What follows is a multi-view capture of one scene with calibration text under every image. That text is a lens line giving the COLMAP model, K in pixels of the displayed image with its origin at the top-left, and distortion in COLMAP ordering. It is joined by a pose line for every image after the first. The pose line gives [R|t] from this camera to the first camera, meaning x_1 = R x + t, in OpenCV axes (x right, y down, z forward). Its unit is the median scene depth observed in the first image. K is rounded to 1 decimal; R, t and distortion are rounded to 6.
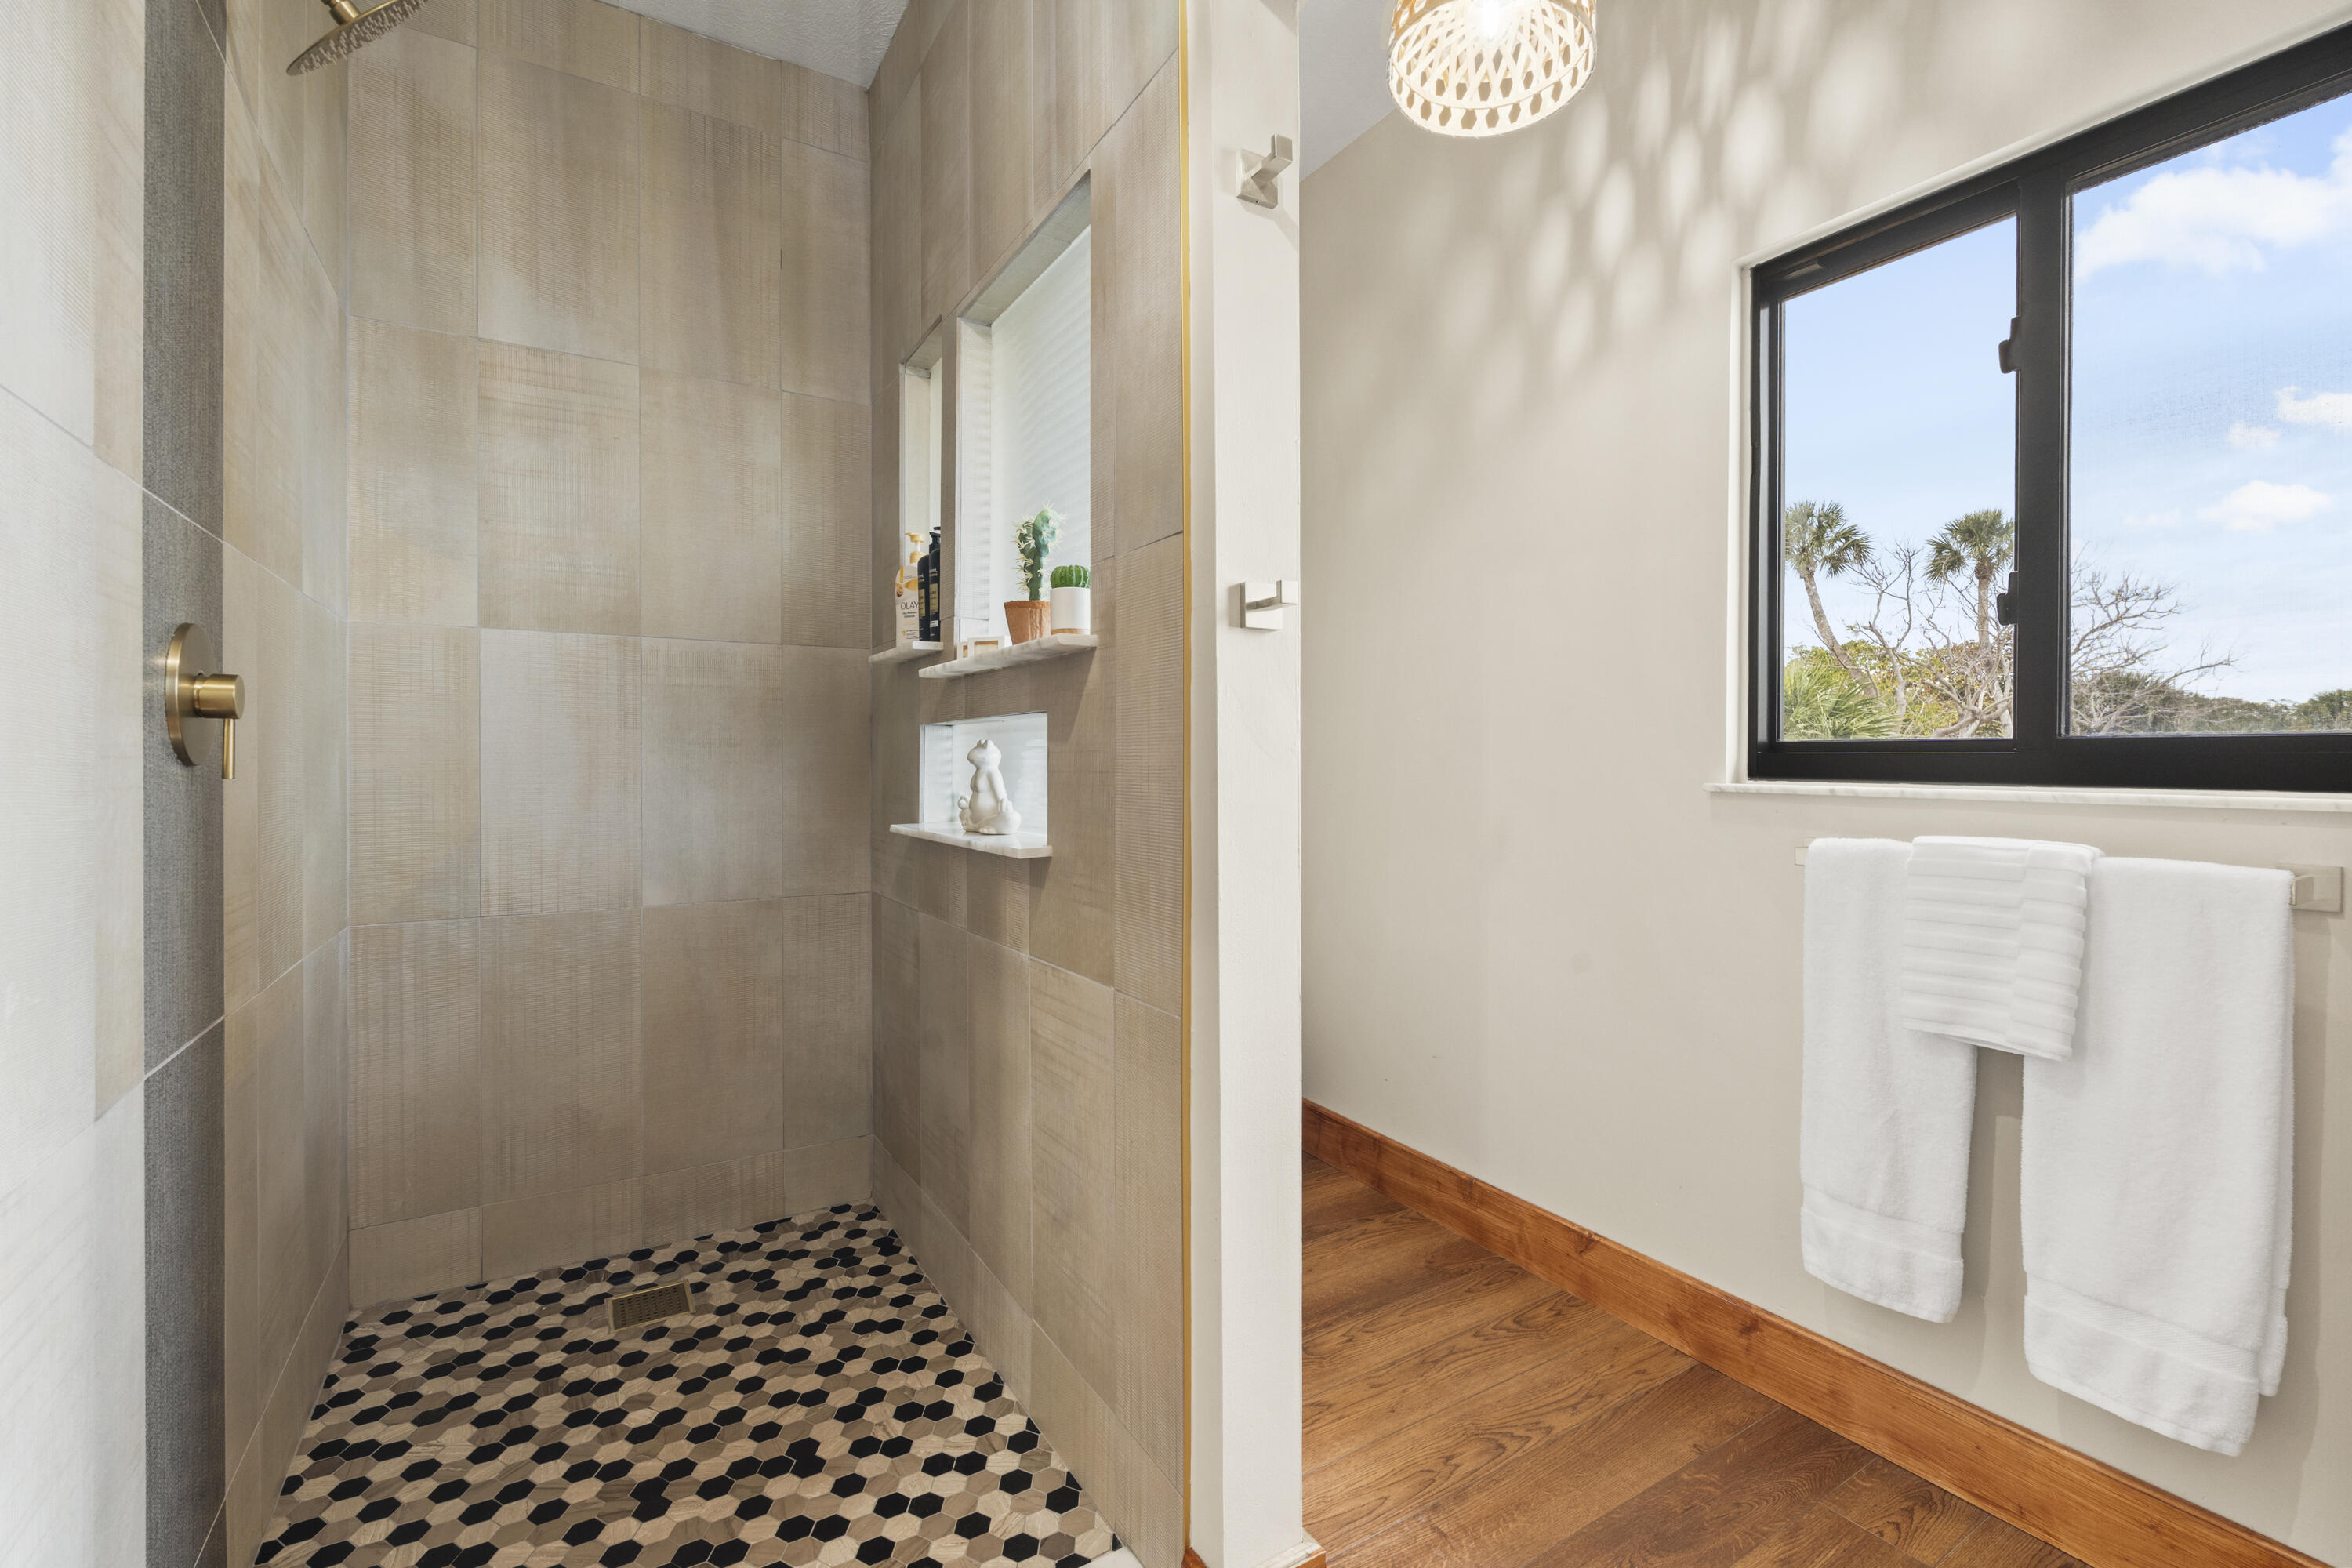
lens RADIAL K [[1022.8, 0, 1176.0], [0, 1022.8, 784.0], [0, 0, 1]] dist [-0.003395, -0.000254]
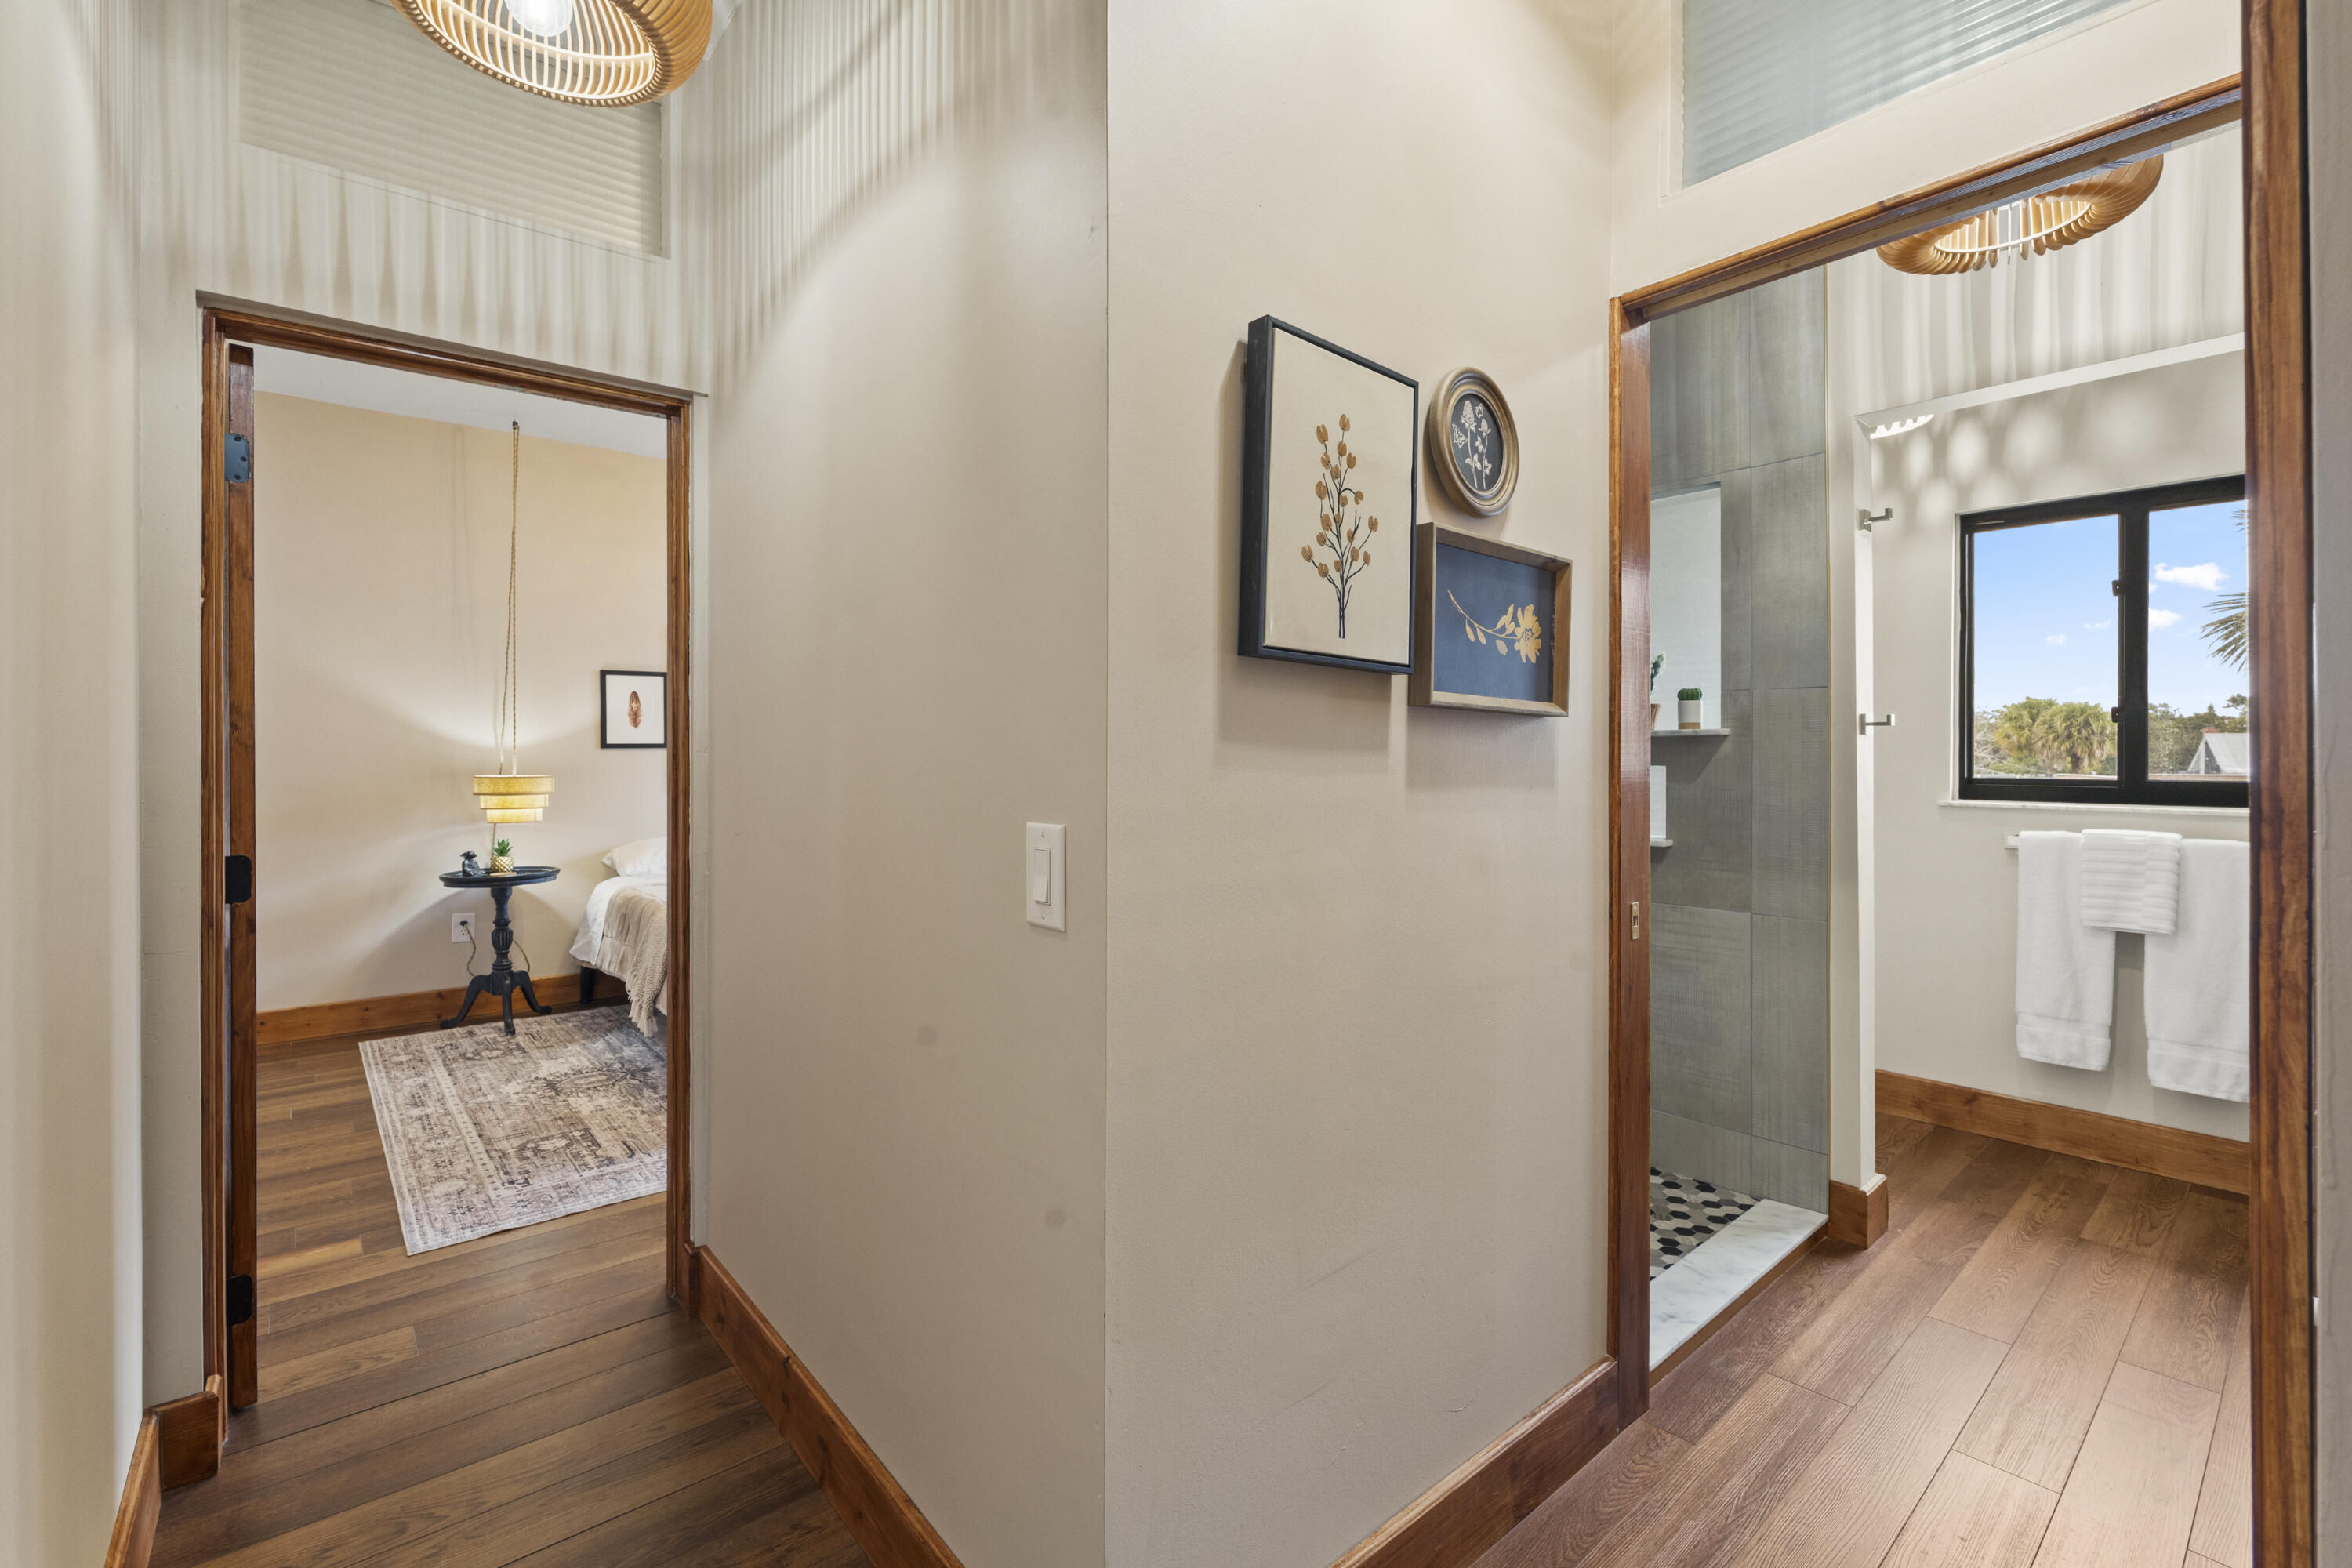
lens RADIAL K [[1032.0, 0, 1164.7], [0, 1032.0, 781.2], [0, 0, 1]] dist [-0.000499, 0.000019]
pose [[0.987344, -0.003649, 0.158550, -1.354062], [0.003888, 0.999992, -0.001199, -0.048132], [-0.158544, 0.001800, 0.987350, -0.698537]]
